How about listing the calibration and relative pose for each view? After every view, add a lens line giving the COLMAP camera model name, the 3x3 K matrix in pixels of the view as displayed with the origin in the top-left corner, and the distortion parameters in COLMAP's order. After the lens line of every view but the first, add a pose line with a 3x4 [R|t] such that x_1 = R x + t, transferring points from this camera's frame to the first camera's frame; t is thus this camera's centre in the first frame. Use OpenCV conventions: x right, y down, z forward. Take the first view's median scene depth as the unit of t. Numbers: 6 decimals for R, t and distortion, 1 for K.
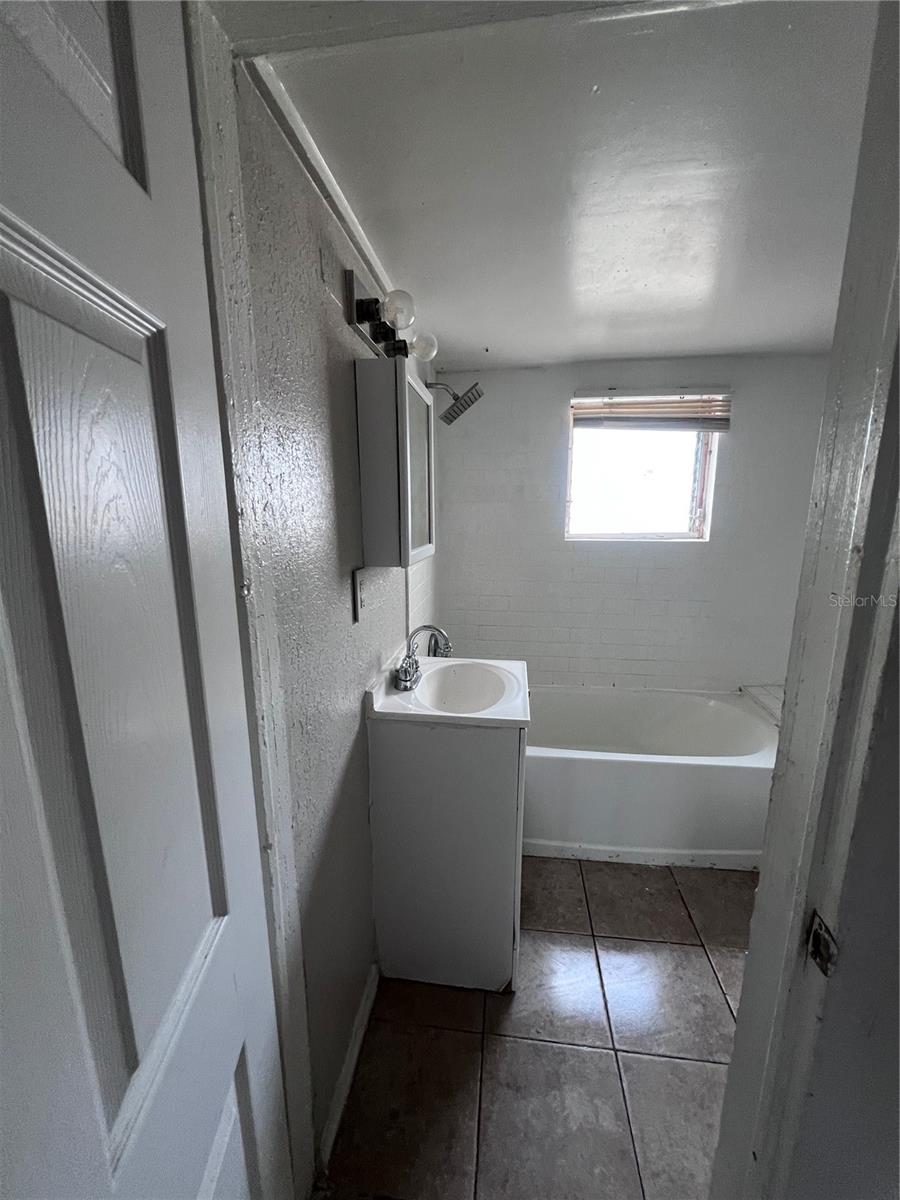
lens RADIAL K [[479.1, 0, 452.8], [0, 479.1, 600.1], [0, 0, 1]] dist [-0.001831, -0.000144]
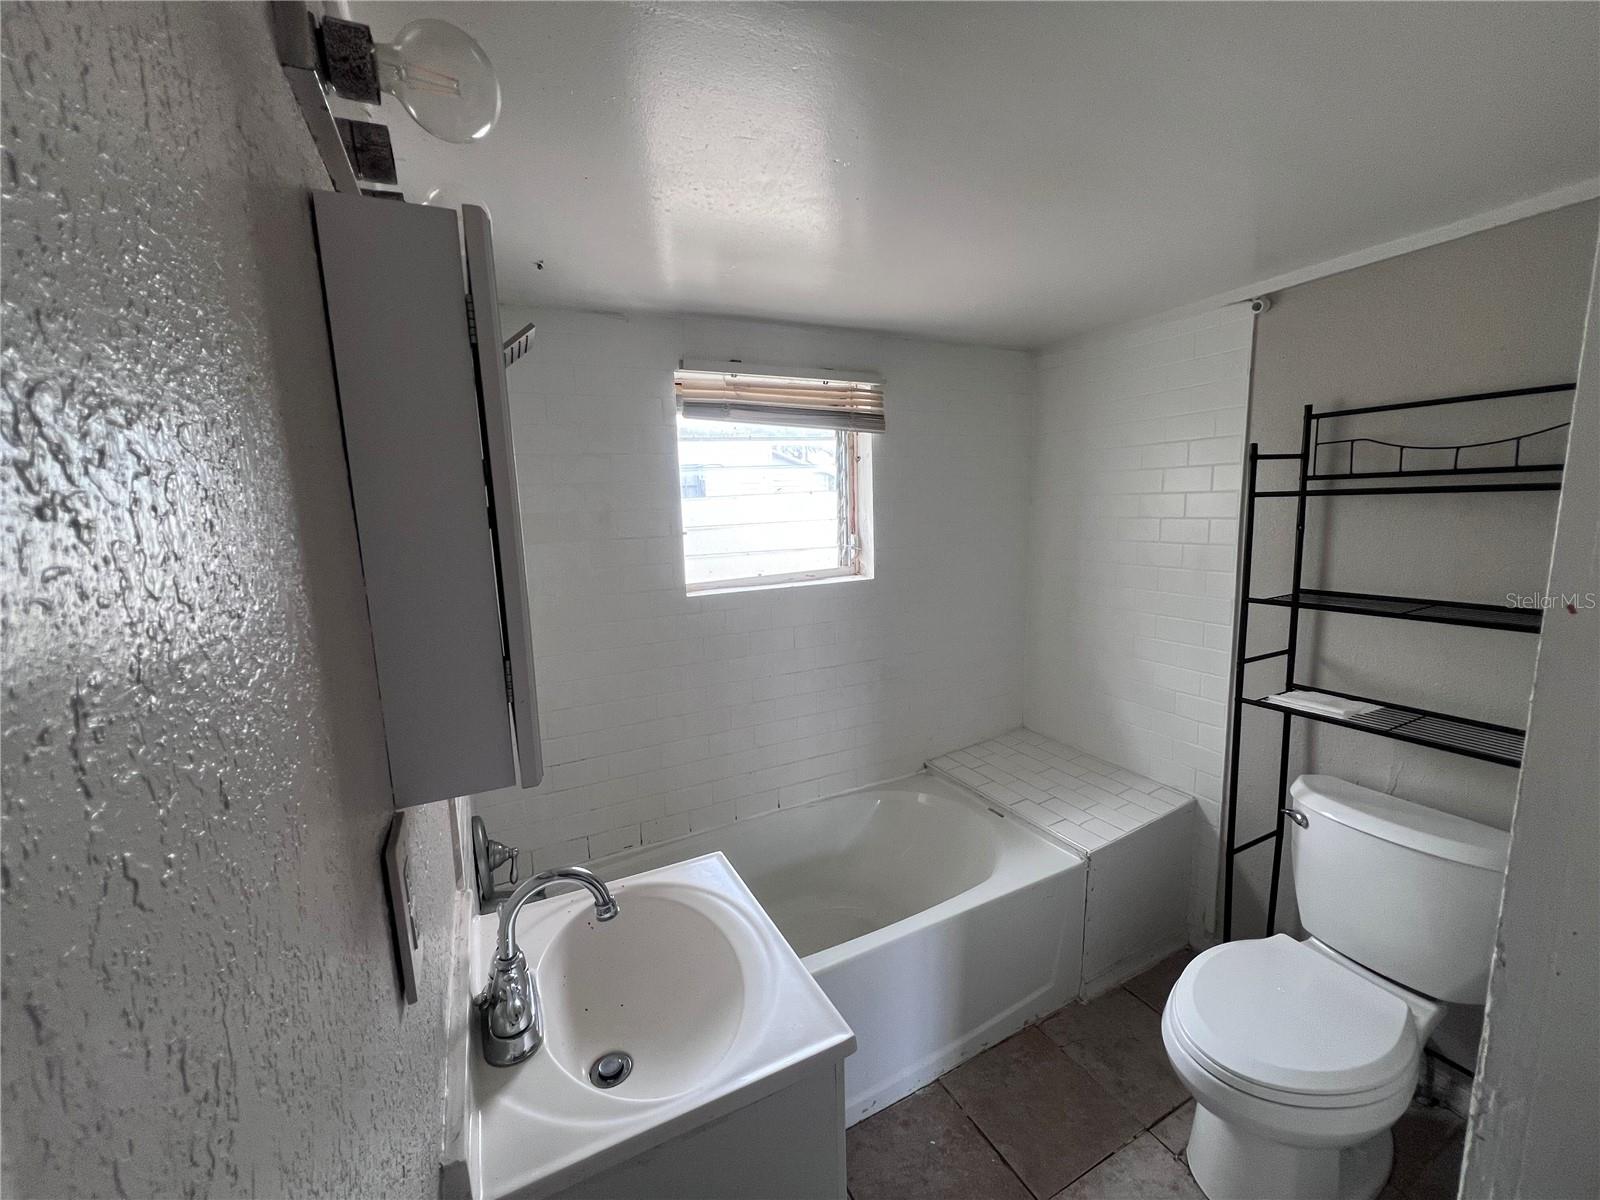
lens RADIAL K [[638.8, 0, 799.1], [0, 638.8, 597.3], [0, 0, 1]] dist [-0.001831, -0.000144]
pose [[0.830234, -0.105782, 0.547286, -0.096855], [0.139333, 0.990043, -0.020008, -0.089978], [-0.539720, 0.092866, 0.836707, 0.245308]]
